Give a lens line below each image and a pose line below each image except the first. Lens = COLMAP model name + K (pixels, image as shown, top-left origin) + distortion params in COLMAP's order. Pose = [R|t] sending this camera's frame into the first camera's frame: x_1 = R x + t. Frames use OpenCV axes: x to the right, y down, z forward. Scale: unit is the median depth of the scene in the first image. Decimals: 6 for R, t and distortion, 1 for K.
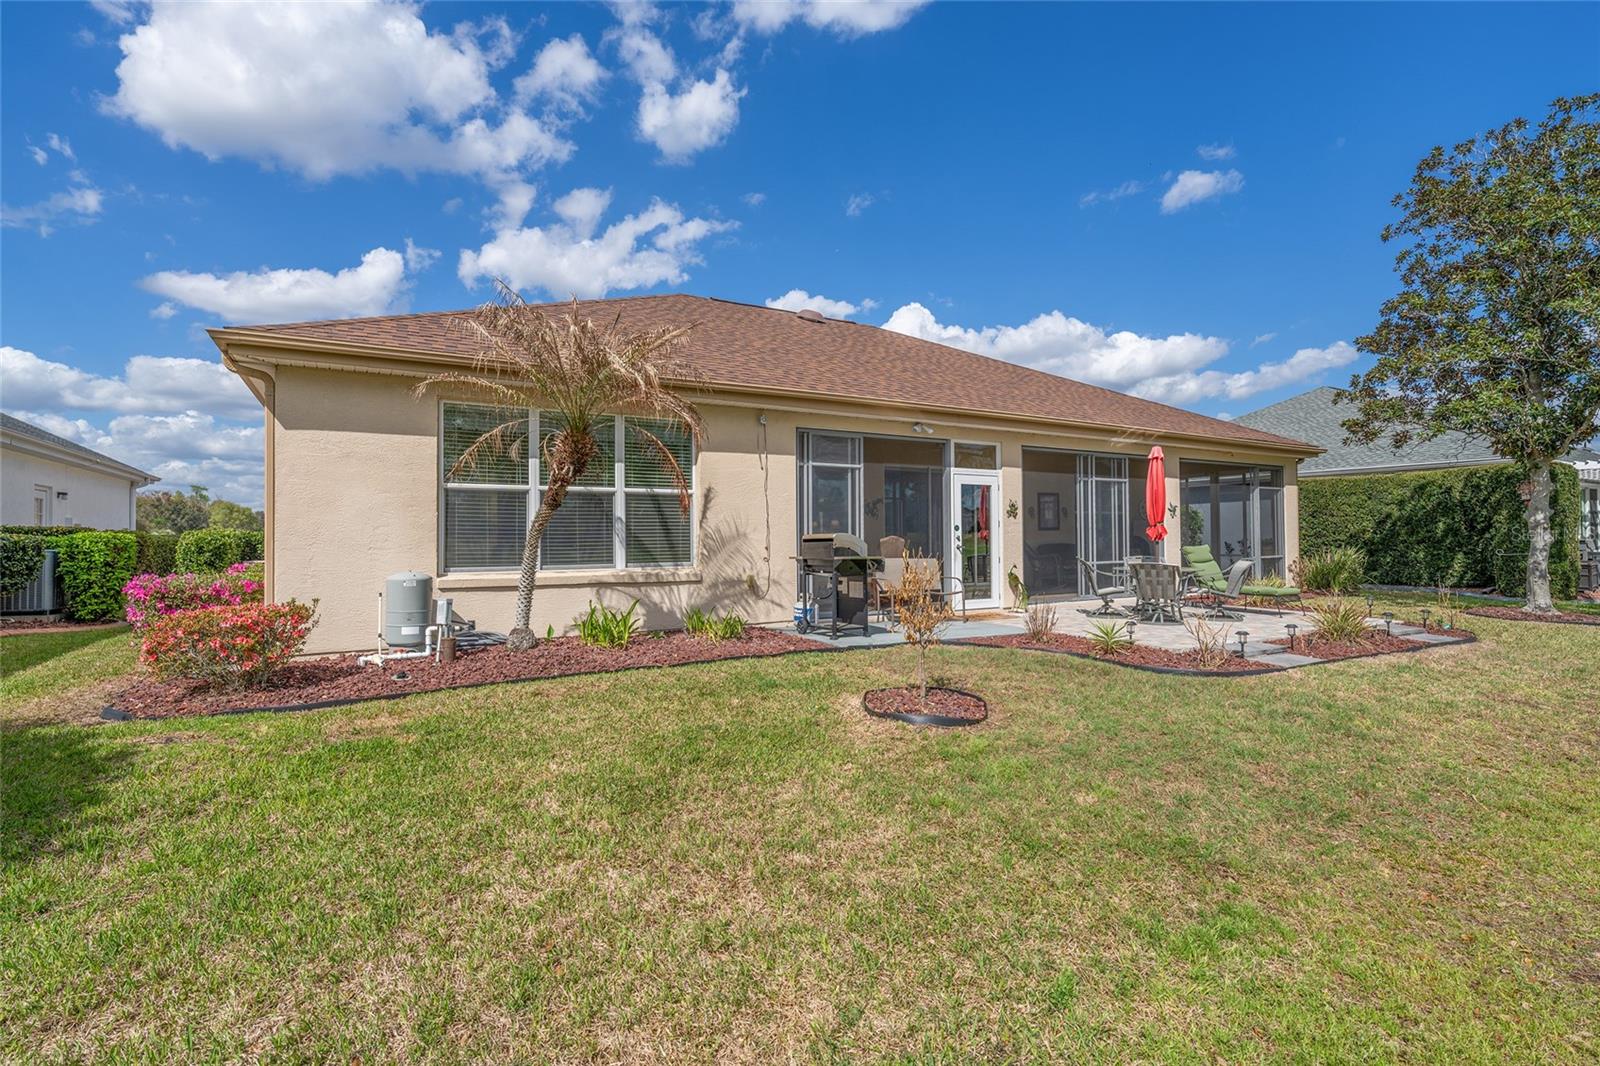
lens RADIAL K [[761.2, 0, 796.0], [0, 761.2, 527.2], [0, 0, 1]] dist [0.004488, 0.000110]
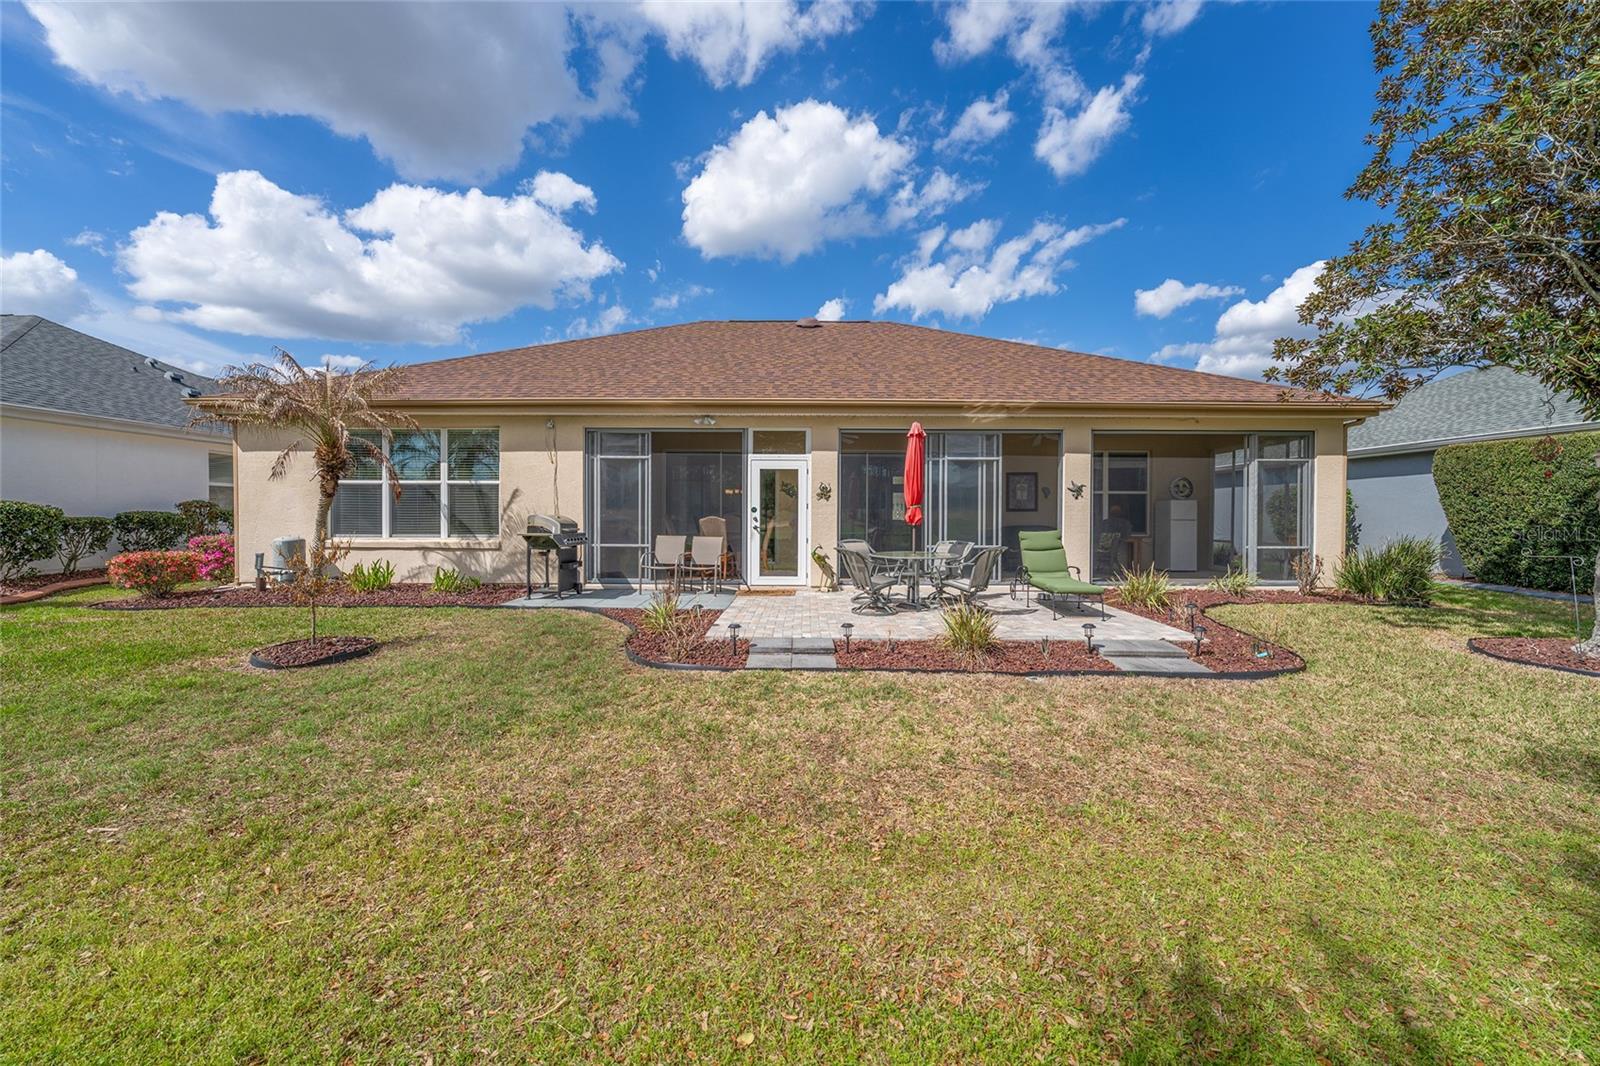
lens RADIAL K [[632.5, 0, 799.6], [0, 632.5, 534.4], [0, 0, 1]] dist [-0.004581, 0.000948]
pose [[0.861948, 0.020443, -0.506585, 0.780663], [-0.000415, 0.999215, 0.039617, 0.000319], [0.506997, -0.033938, 0.861280, 0.273313]]
